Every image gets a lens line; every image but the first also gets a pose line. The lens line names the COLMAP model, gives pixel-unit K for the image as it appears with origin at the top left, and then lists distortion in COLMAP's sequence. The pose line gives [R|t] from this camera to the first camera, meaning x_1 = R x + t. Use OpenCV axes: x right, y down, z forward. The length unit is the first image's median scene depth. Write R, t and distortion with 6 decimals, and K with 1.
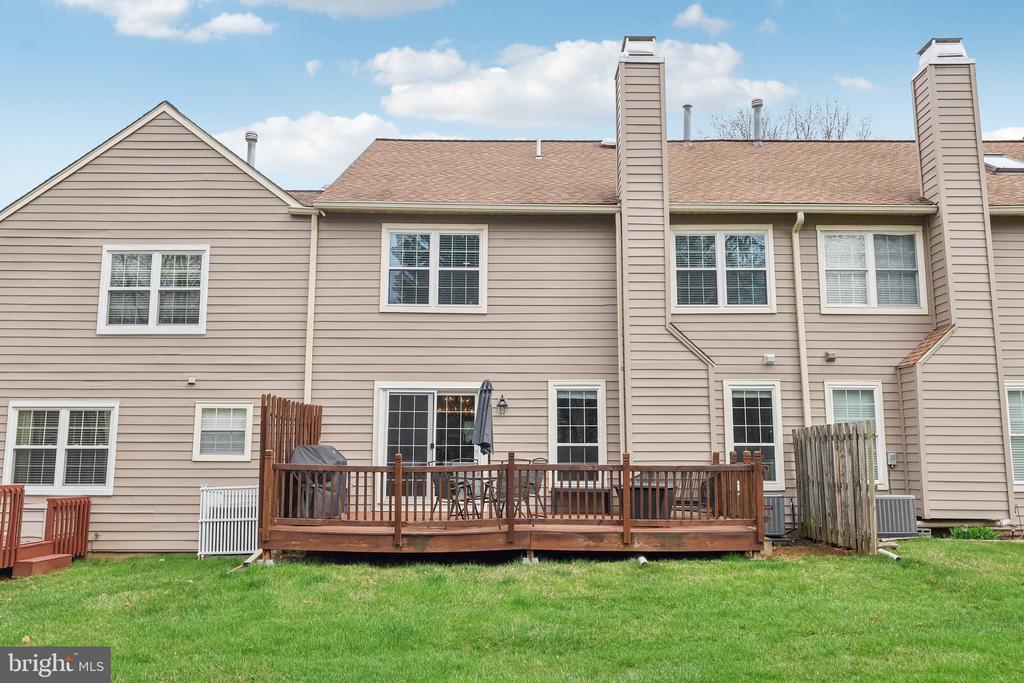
lens RADIAL K [[819.6, 0, 512.0], [0, 819.6, 341.5], [0, 0, 1]] dist [0.004123, 0.005147]
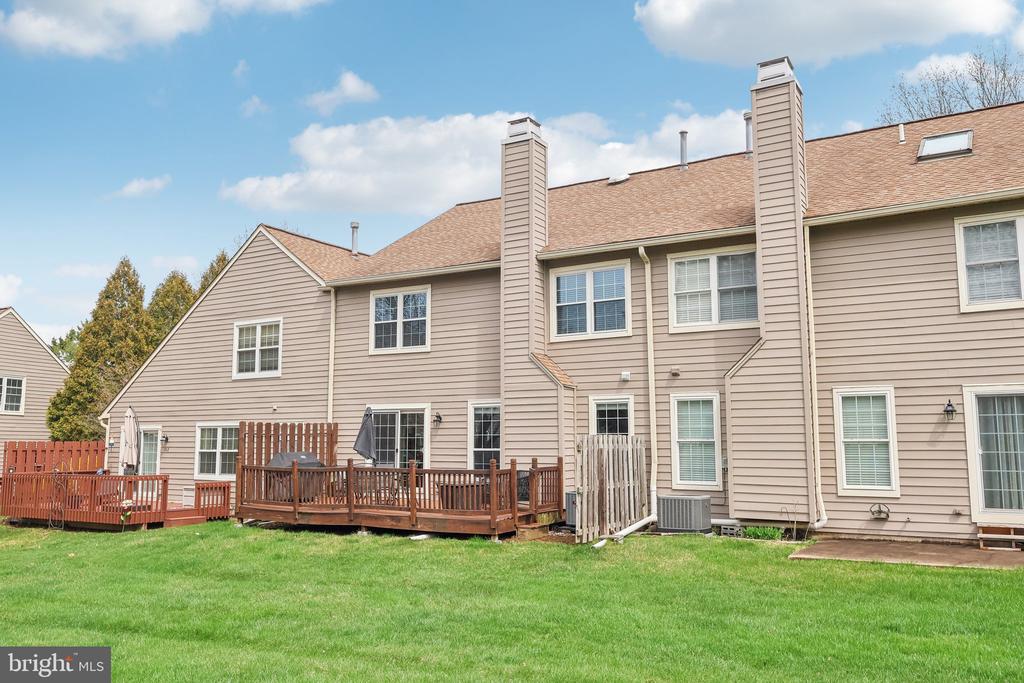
lens RADIAL K [[819.6, 0, 512.0], [0, 819.6, 341.5], [0, 0, 1]] dist [0.004123, 0.005147]
pose [[0.854582, -0.067116, -0.514962, 0.782969], [0.078801, 0.996890, 0.000845, -0.041470], [0.513304, -0.041302, 0.857213, -0.079626]]
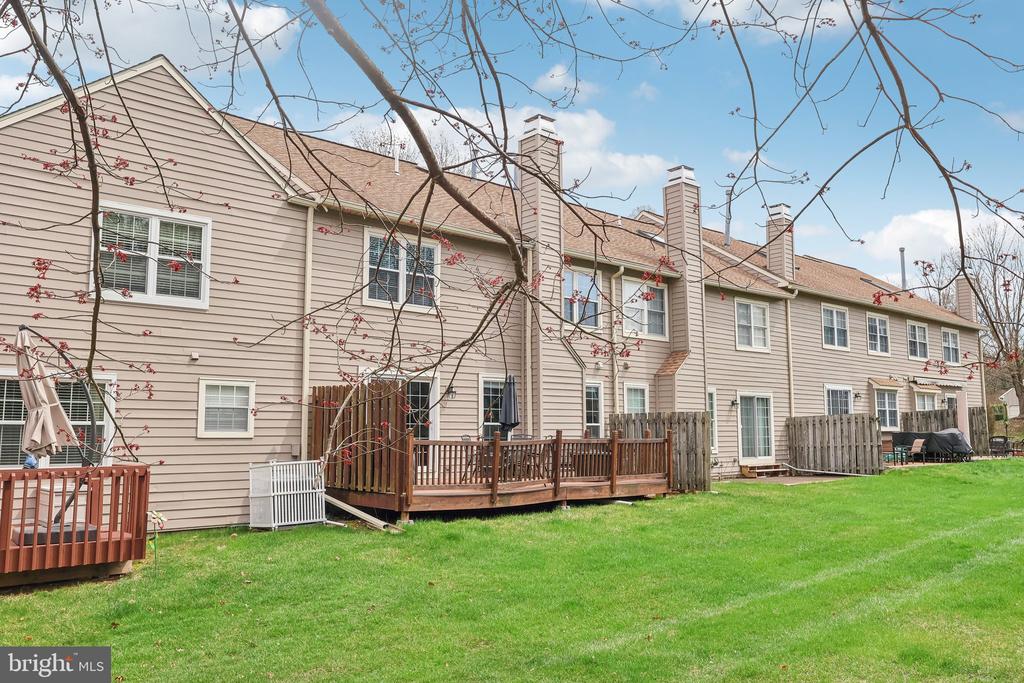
lens RADIAL K [[819.6, 0, 512.0], [0, 819.6, 341.5], [0, 0, 1]] dist [0.004123, 0.005147]
pose [[0.753588, 0.071841, 0.653410, -0.745521], [-0.092410, 0.995717, -0.002899, -0.001727], [-0.650819, -0.058197, 0.756999, 0.013745]]
